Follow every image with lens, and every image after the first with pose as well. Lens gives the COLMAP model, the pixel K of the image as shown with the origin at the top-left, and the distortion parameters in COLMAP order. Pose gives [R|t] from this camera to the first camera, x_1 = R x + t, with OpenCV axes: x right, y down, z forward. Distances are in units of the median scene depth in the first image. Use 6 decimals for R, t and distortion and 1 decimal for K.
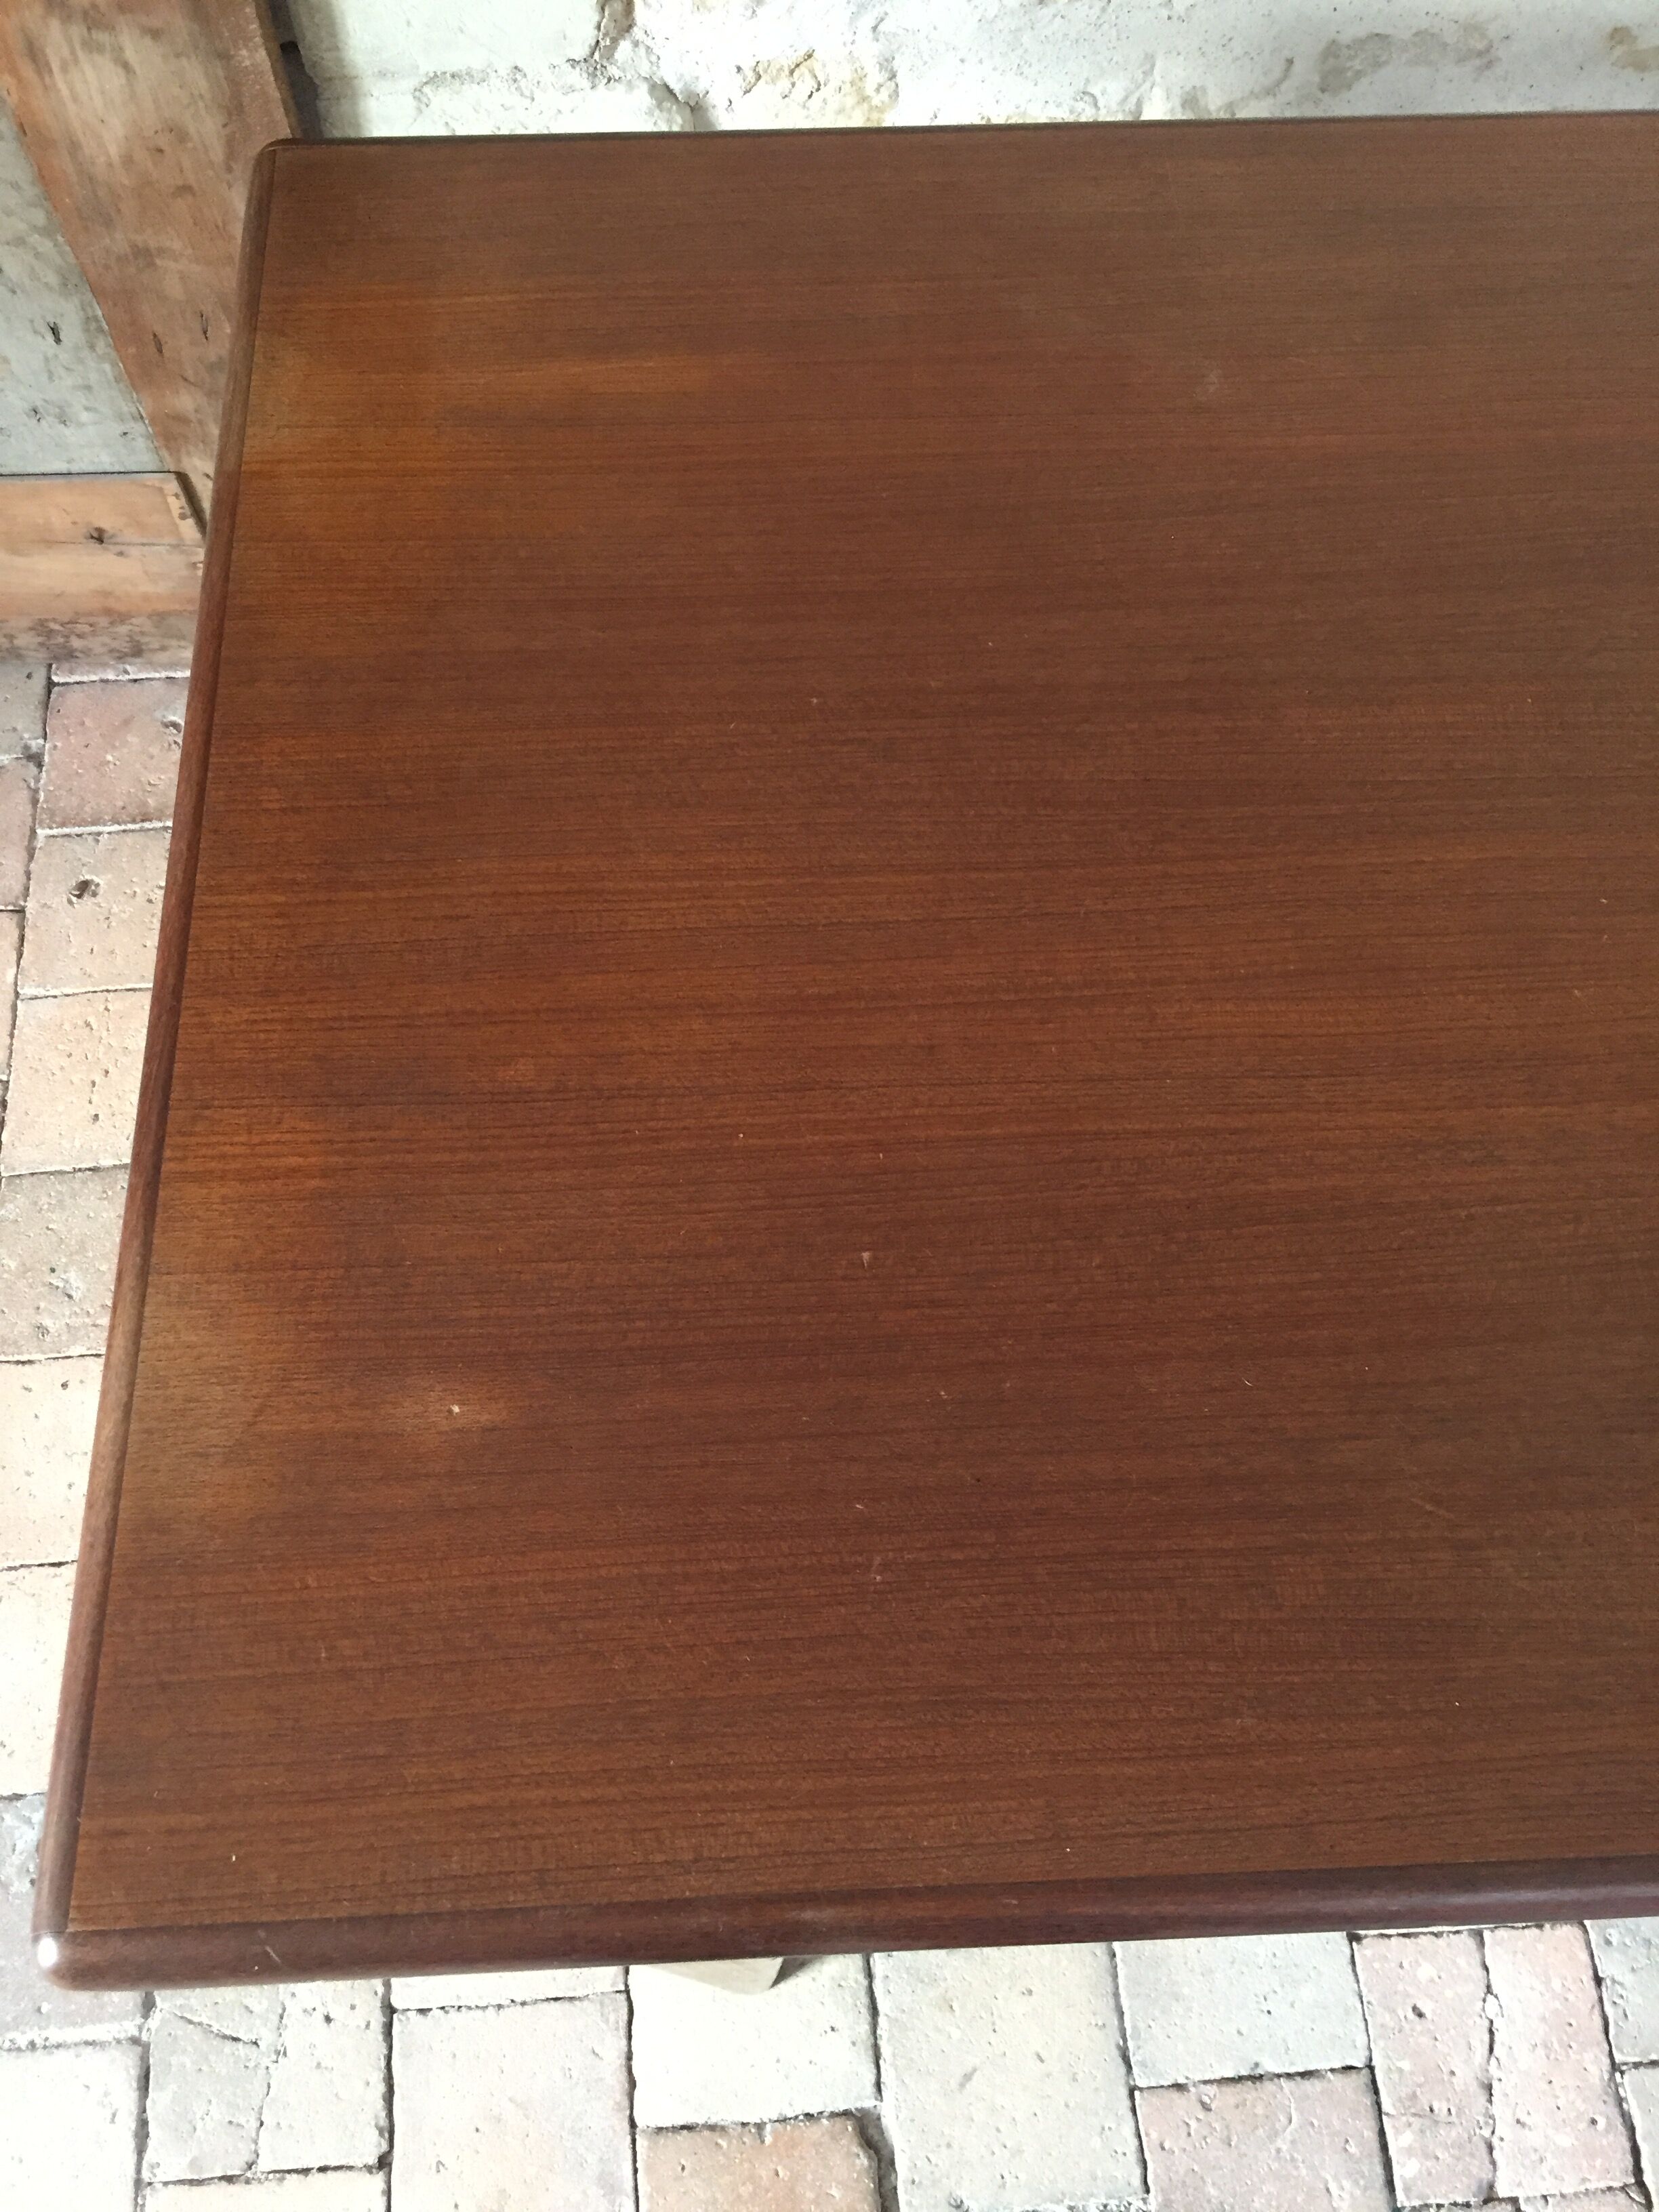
lens RADIAL K [[1916.1, 0, 828.7], [0, 1916.1, 1113.1], [0, 0, 1]] dist [0.090514, -0.139171]
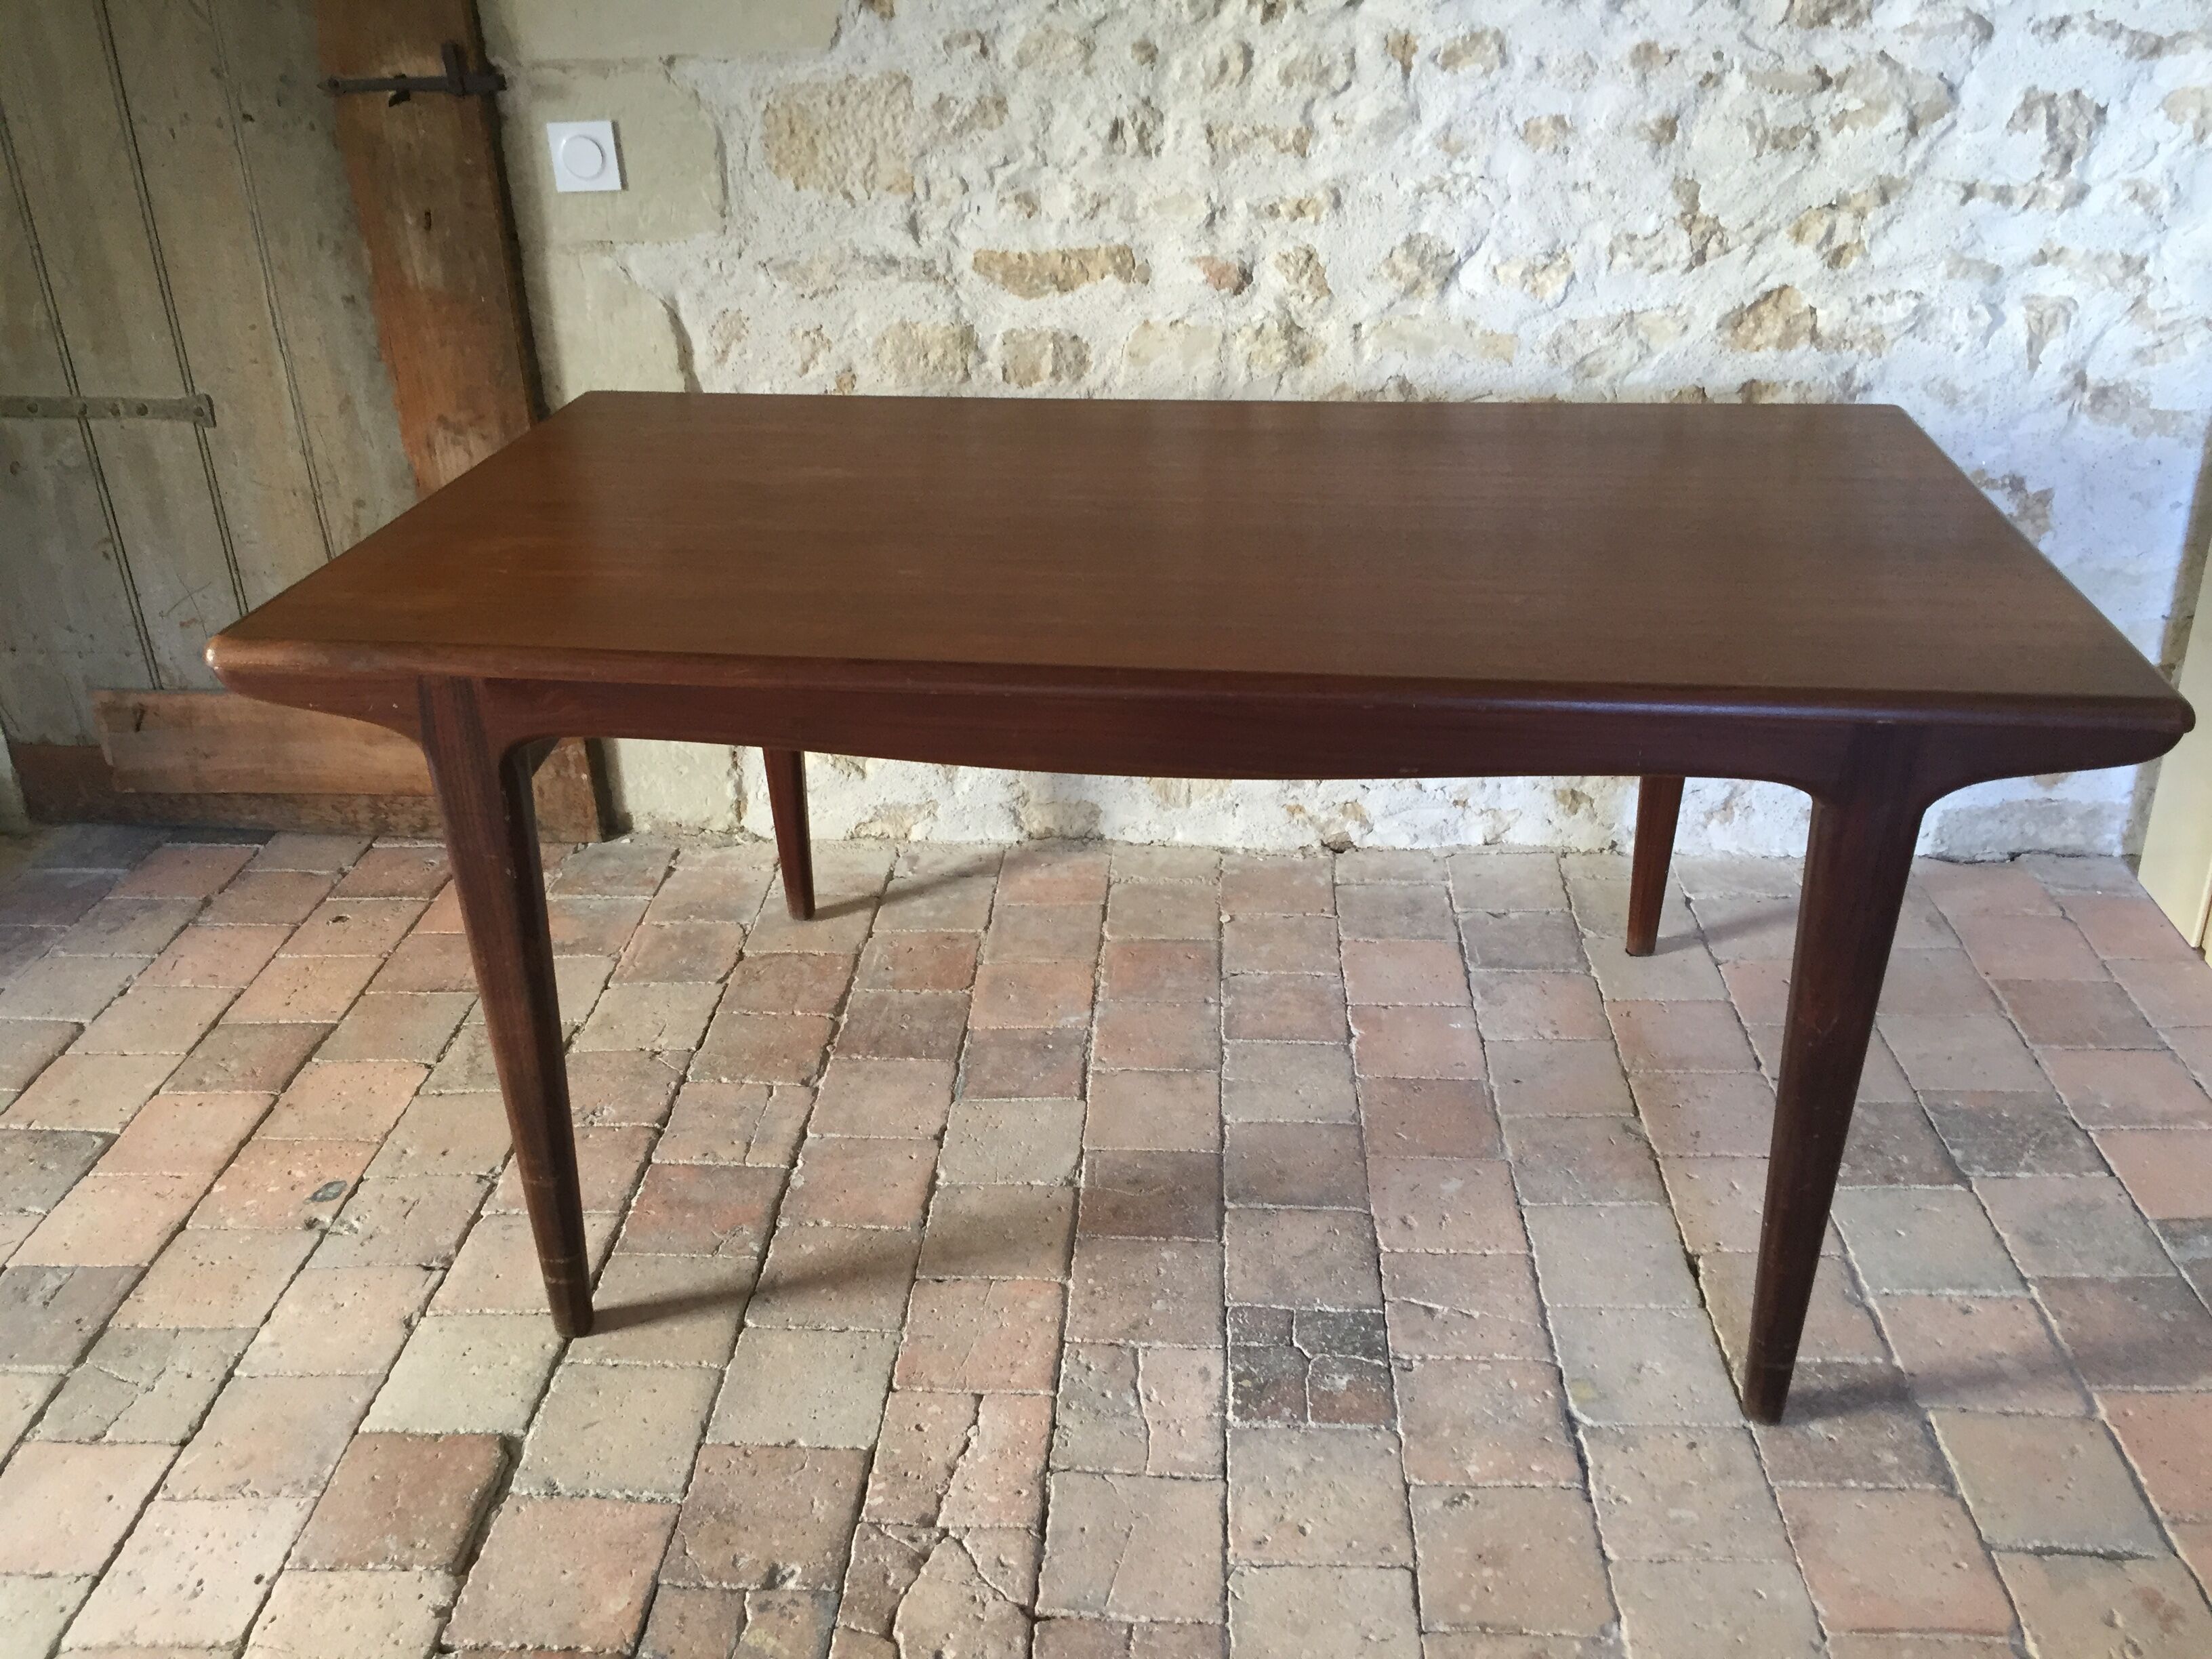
lens RADIAL K [[1916.1, 0, 1091.7], [0, 1916.1, 816.5], [0, 0, 1]] dist [0.090514, -0.139171]
pose [[0.988996, 0.037208, -0.143190, 0.619900], [-0.118000, 0.782194, -0.611759, 0.971095], [0.089240, 0.621923, 0.777977, -0.348530]]
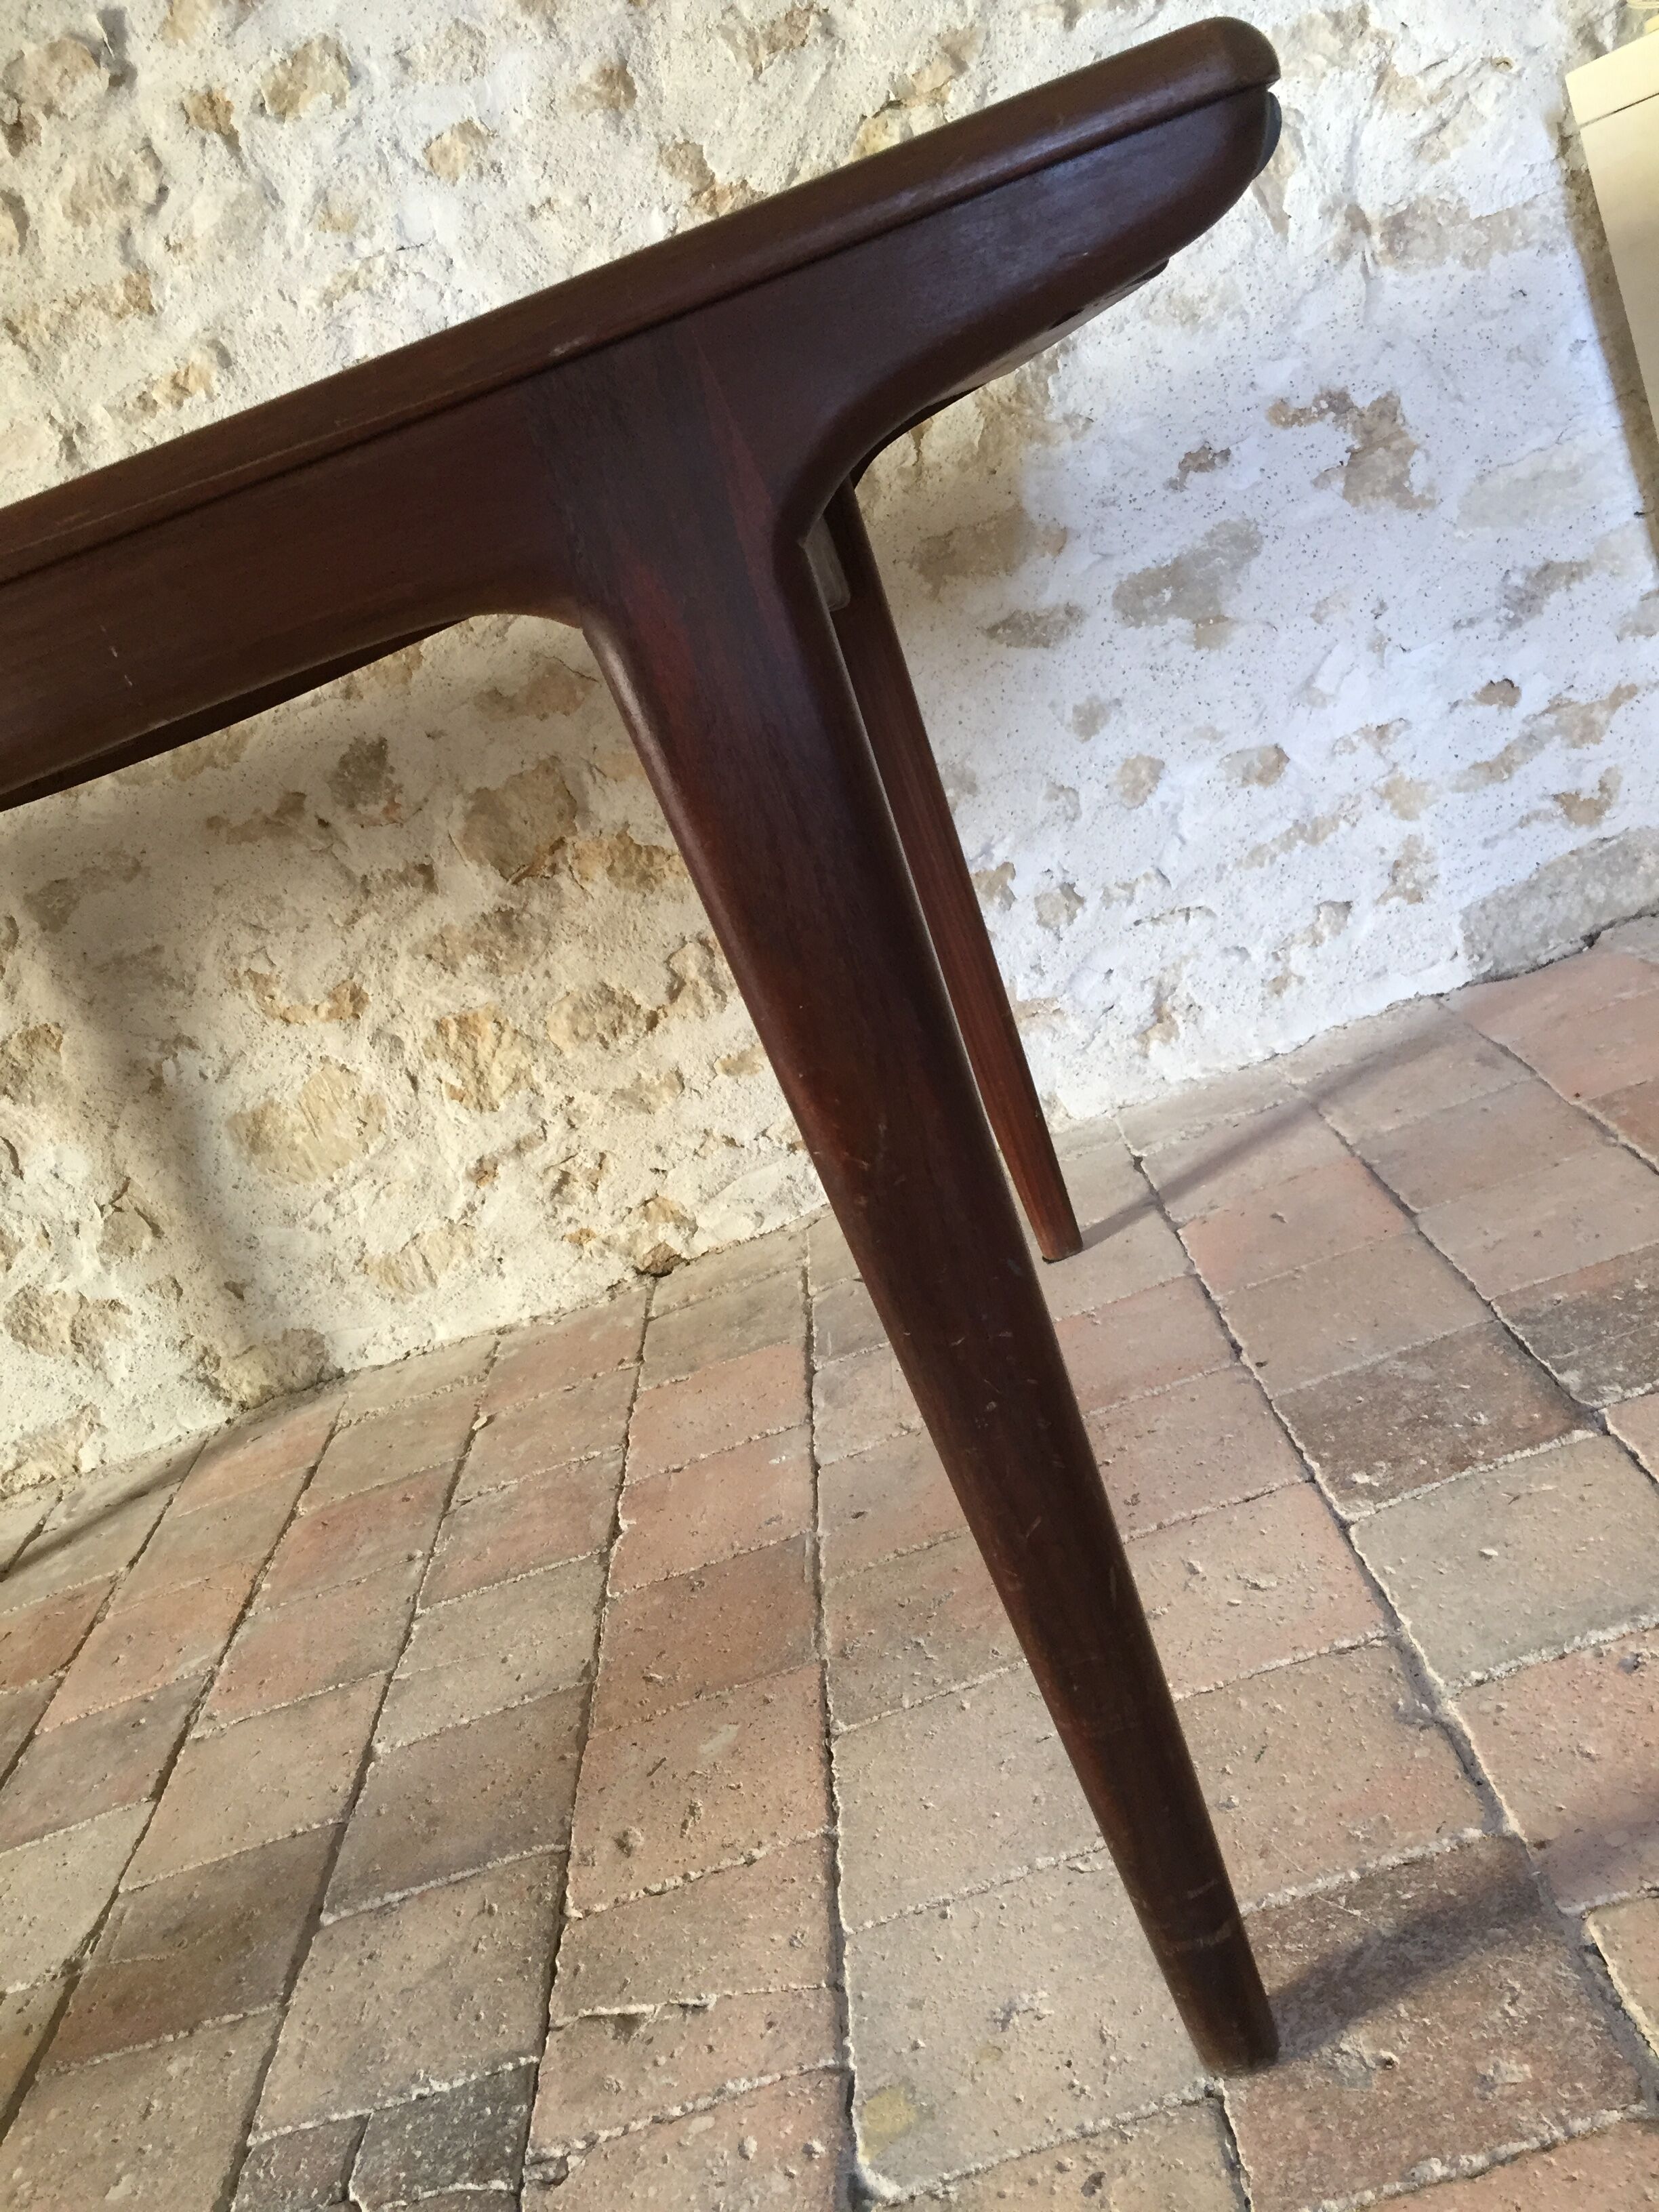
lens RADIAL K [[1916.1, 0, 820.1], [0, 1916.1, 1100.1], [0, 0, 1]] dist [0.090514, -0.139171]
pose [[0.933088, -0.319417, -0.165288, 0.991682], [0.100549, 0.672942, -0.732829, 0.634745], [0.345307, 0.667175, 0.660031, 0.385758]]
